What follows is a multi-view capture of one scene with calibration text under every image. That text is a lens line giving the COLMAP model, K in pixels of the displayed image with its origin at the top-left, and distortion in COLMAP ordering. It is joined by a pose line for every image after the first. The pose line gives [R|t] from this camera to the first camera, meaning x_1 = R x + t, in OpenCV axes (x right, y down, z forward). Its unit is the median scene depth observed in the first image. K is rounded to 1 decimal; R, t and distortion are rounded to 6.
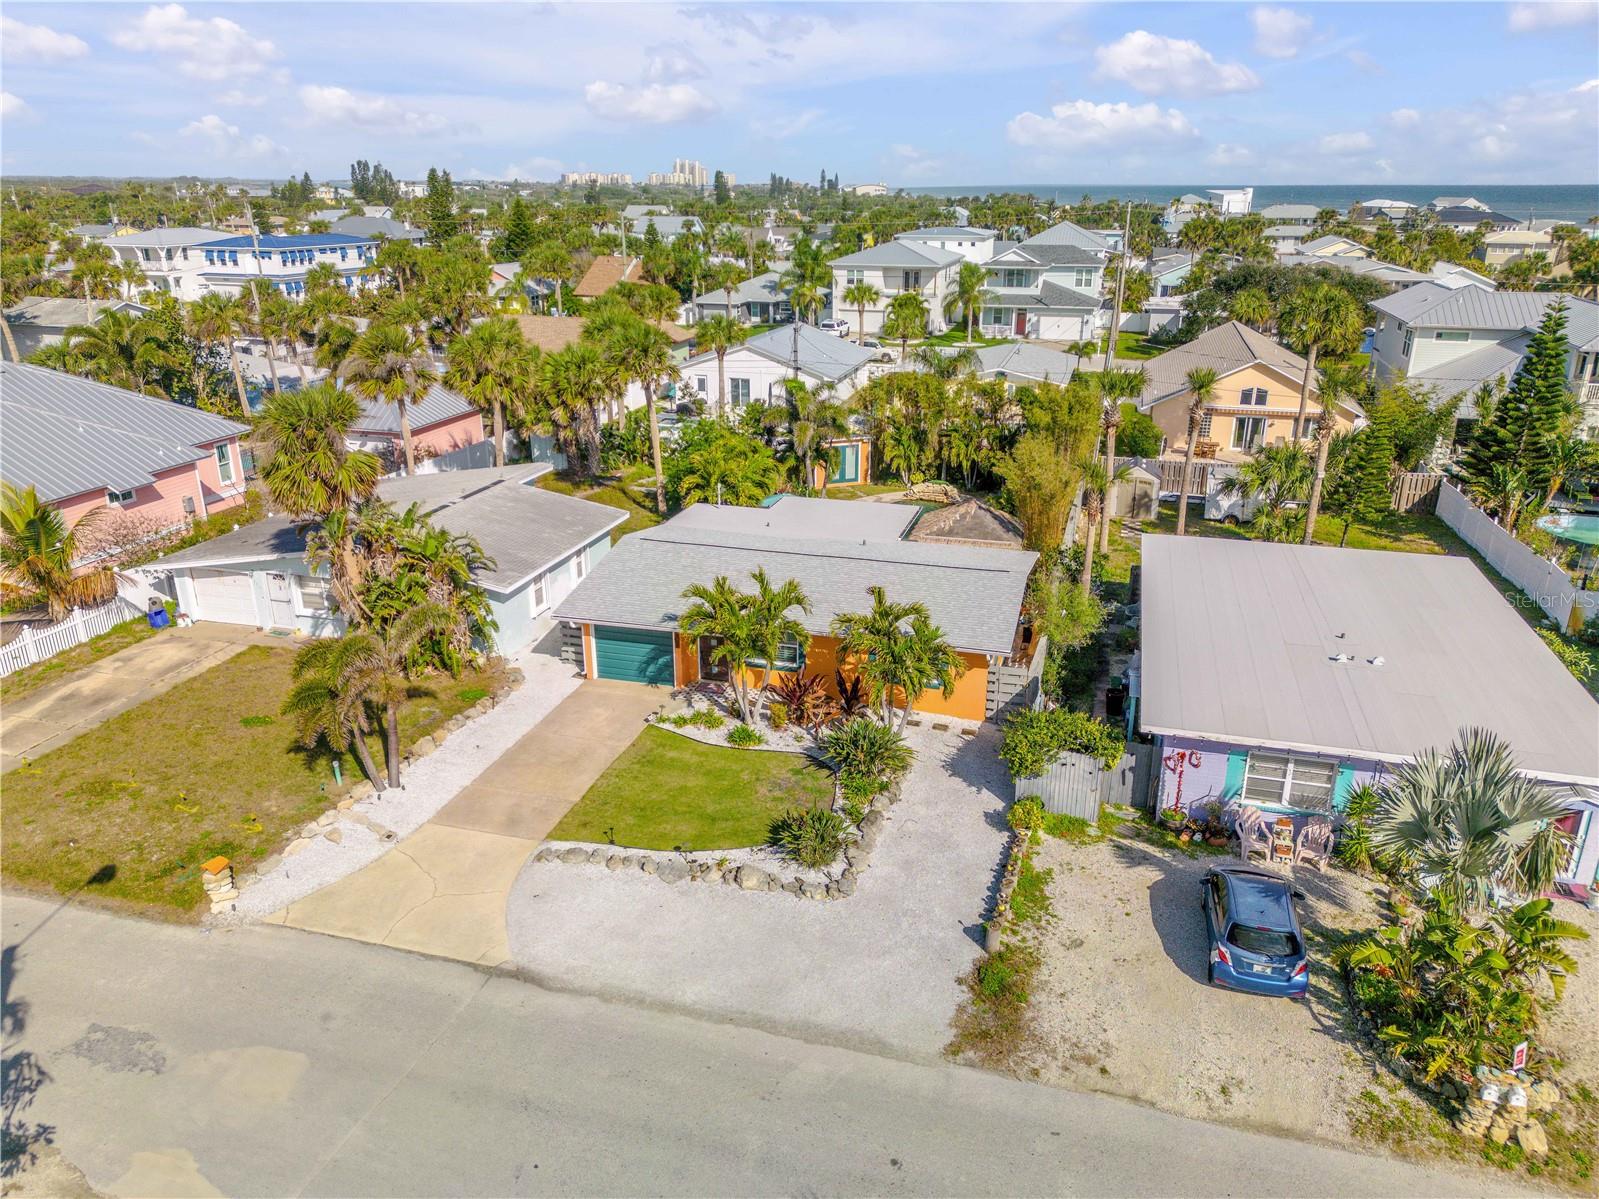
lens RADIAL K [[1131.7, 0, 802.6], [0, 1131.7, 603.2], [0, 0, 1]] dist [0.083968, -0.084081]
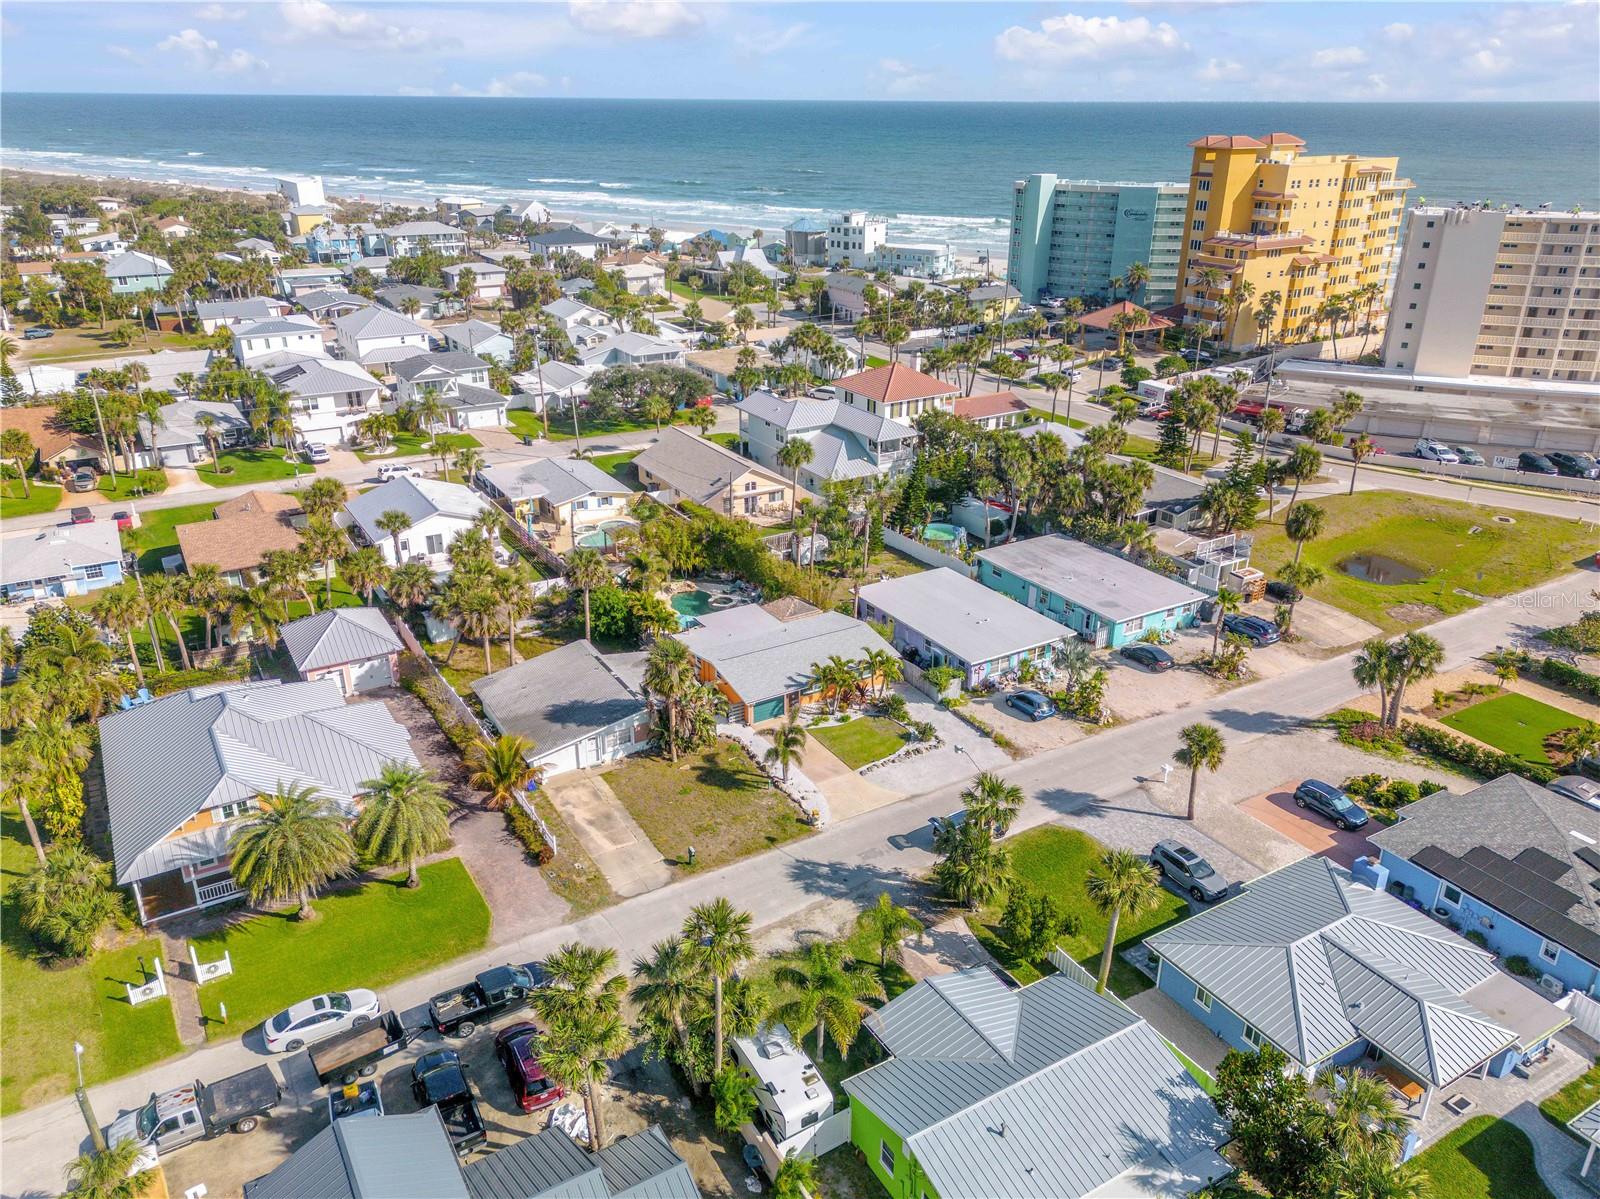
lens RADIAL K [[1146.7, 0, 801.2], [0, 1146.7, 611.3], [0, 0, 1]] dist [0.081649, -0.083983]
pose [[0.684351, -0.295451, 0.666612, -1.648264], [0.249079, 0.953959, 0.167100, -0.531844], [-0.685290, 0.051685, 0.726434, -0.784160]]
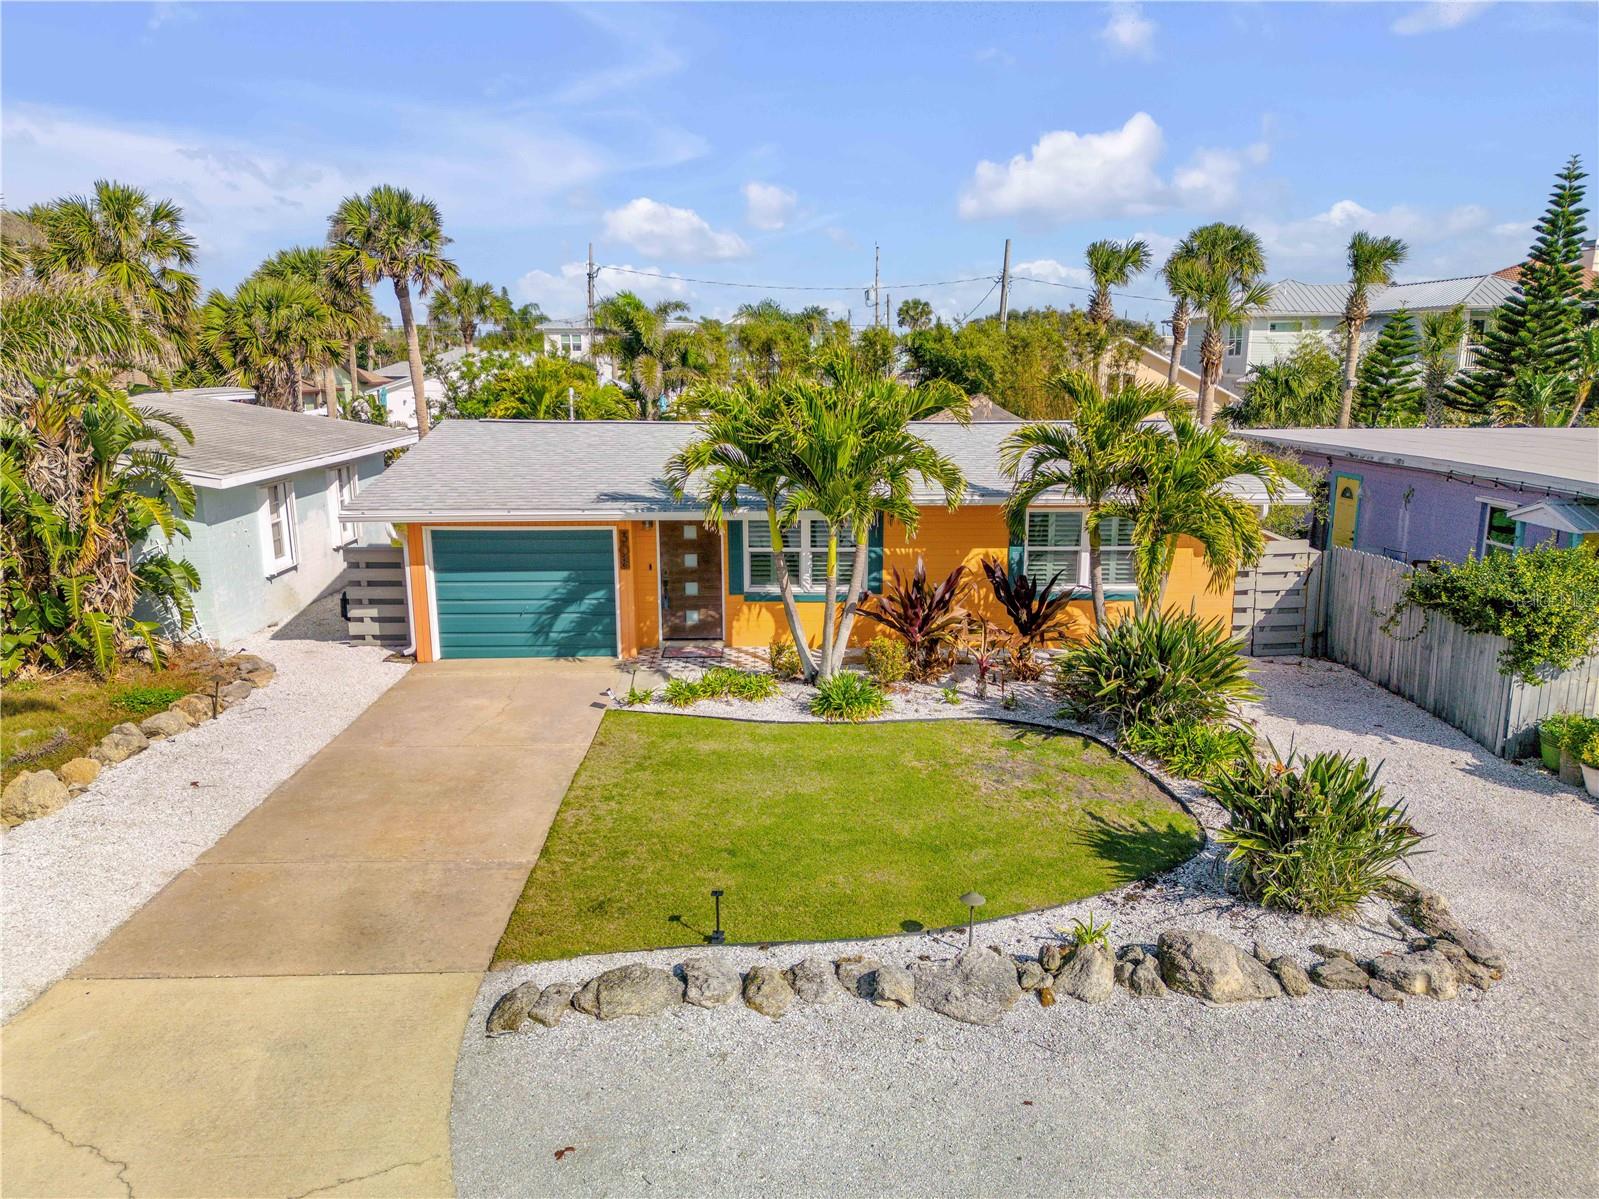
lens RADIAL K [[1146.0, 0, 800.7], [0, 1146.0, 611.3], [0, 0, 1]] dist [0.081649, -0.083983]
pose [[0.955213, -0.066948, 0.288247, -0.181838], [0.104636, 0.987559, -0.117380, 0.123144], [-0.276802, 0.142284, 0.950335, 0.515531]]
